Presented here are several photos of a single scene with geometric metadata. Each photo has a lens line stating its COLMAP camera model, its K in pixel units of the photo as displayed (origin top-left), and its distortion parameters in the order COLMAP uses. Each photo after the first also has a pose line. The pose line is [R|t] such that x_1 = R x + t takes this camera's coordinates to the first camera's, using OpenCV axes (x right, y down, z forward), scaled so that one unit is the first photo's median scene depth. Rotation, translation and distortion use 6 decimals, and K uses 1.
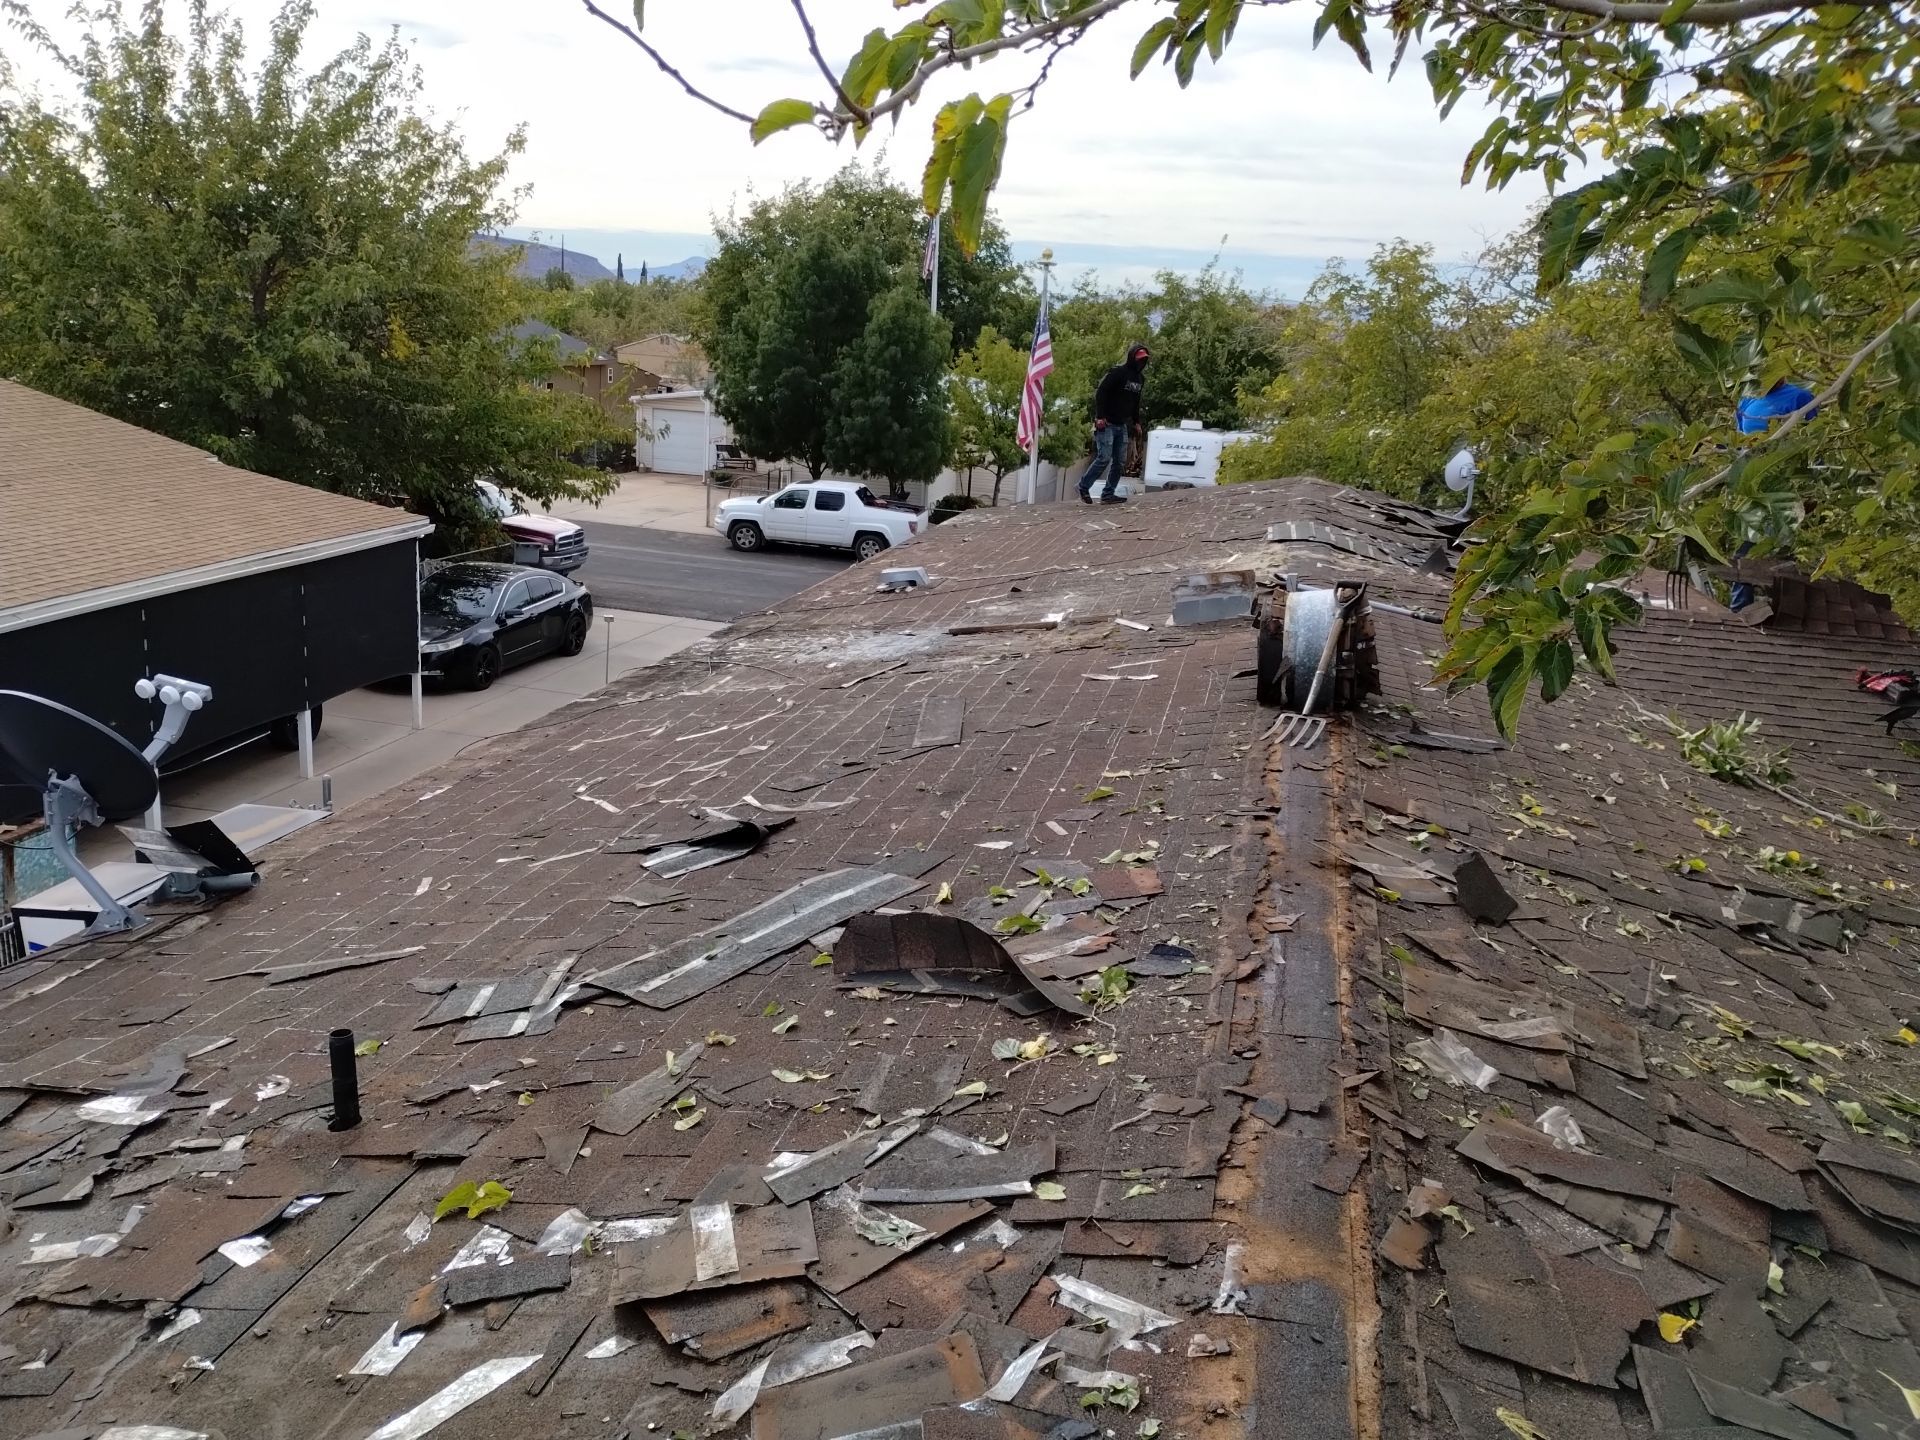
lens RADIAL K [[1559.9, 0, 910.3], [0, 1559.9, 724.8], [0, 0, 1]] dist [0.052289, -0.053339]
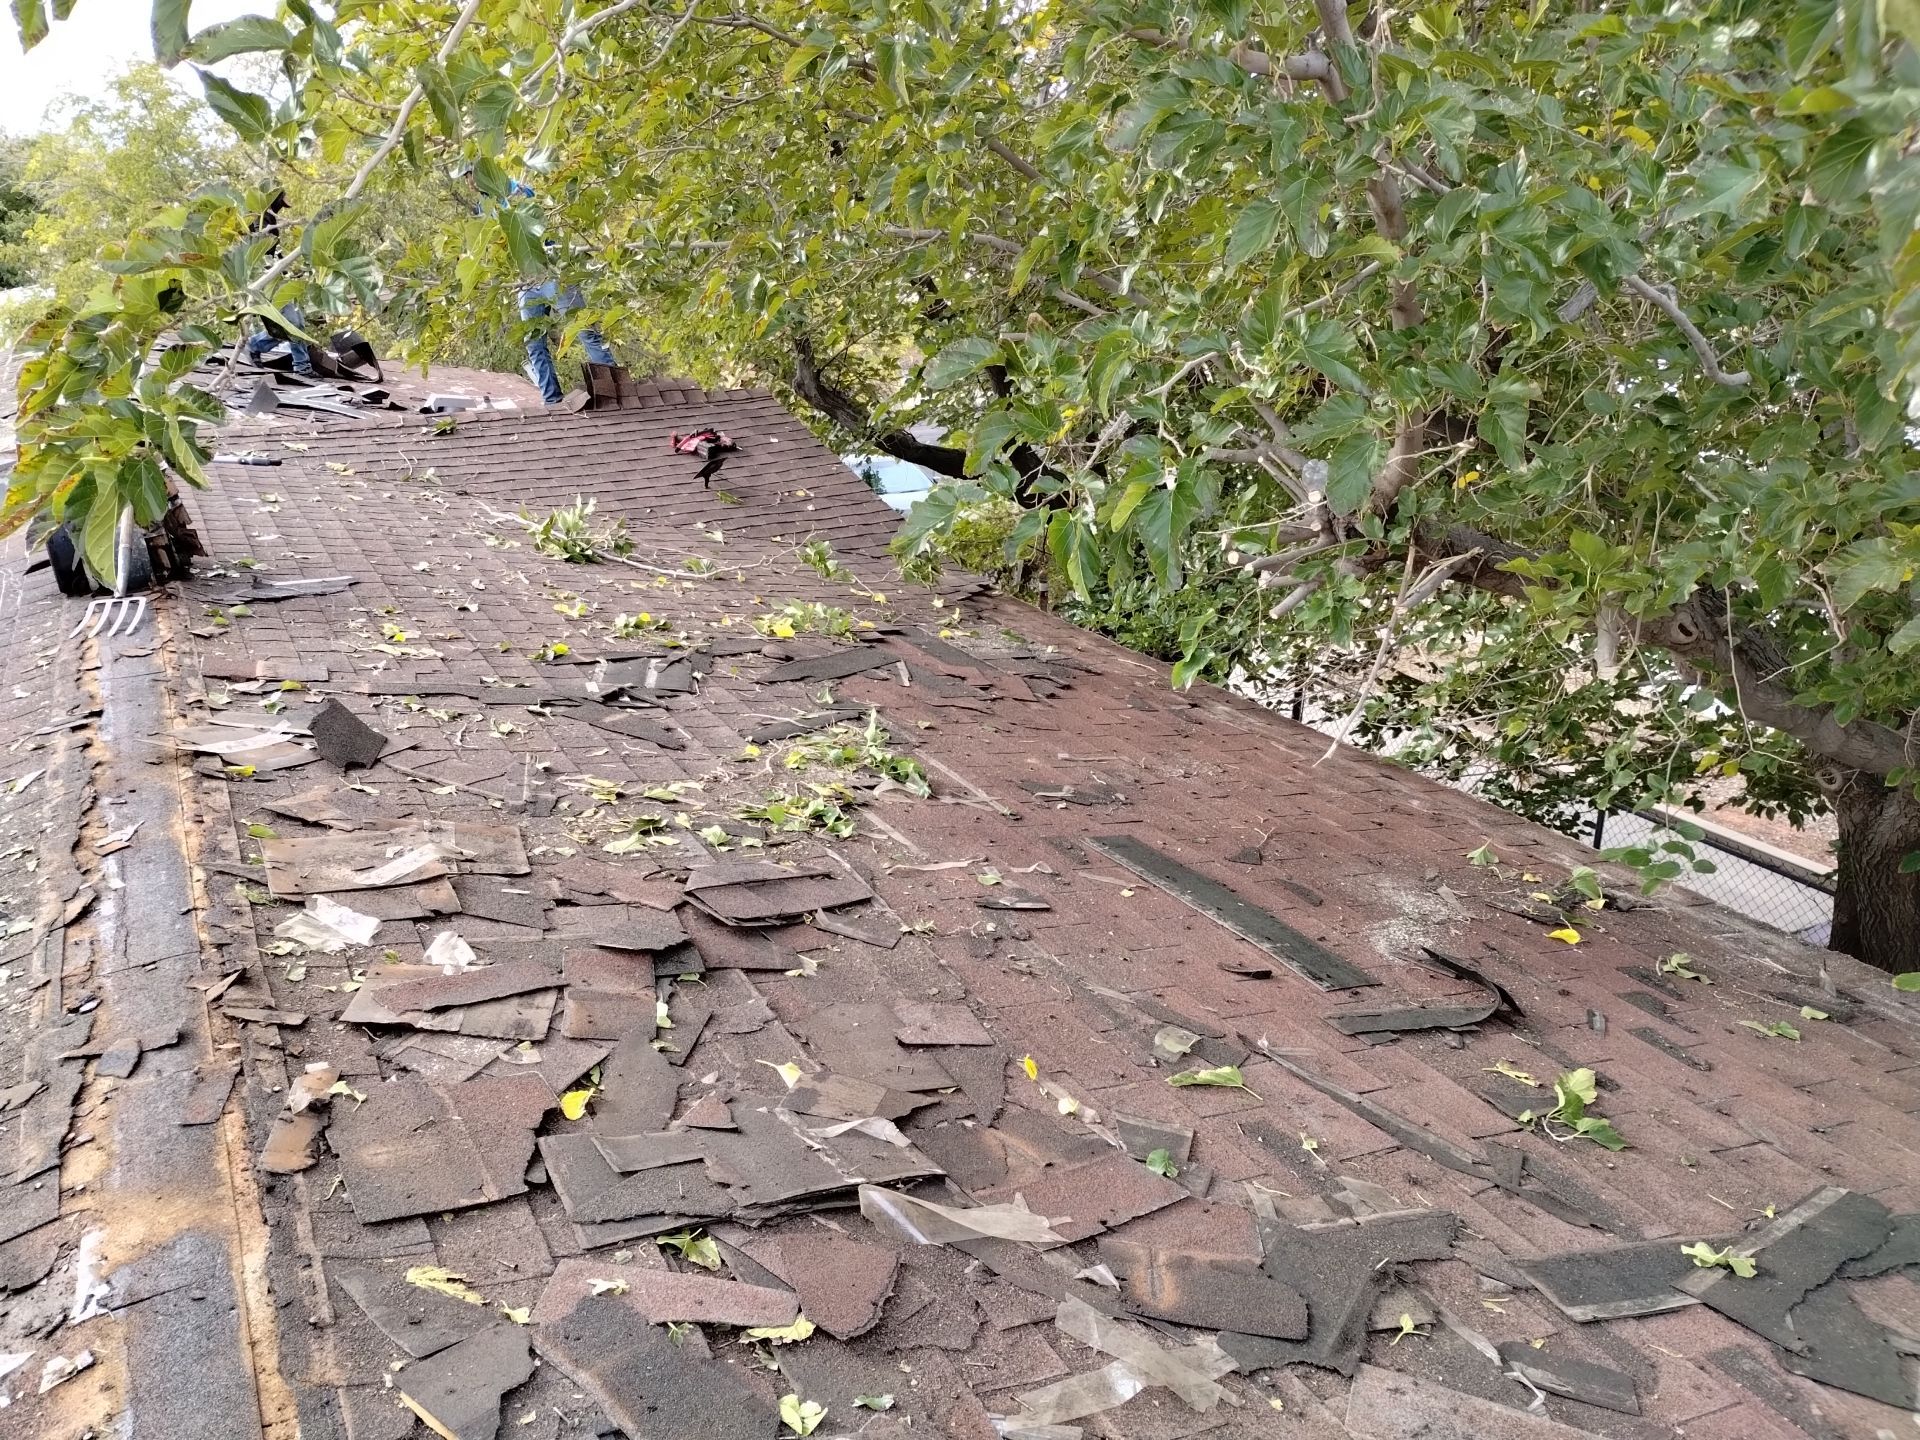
lens RADIAL K [[1564.1, 0, 922.2], [0, 1564.1, 717.5], [0, 0, 1]] dist [0.033326, -0.066566]
pose [[0.774360, -0.281722, 0.566568, 0.111819], [0.225751, 0.959493, 0.168554, 0.015400], [-0.591103, -0.002618, 0.806592, 0.035800]]
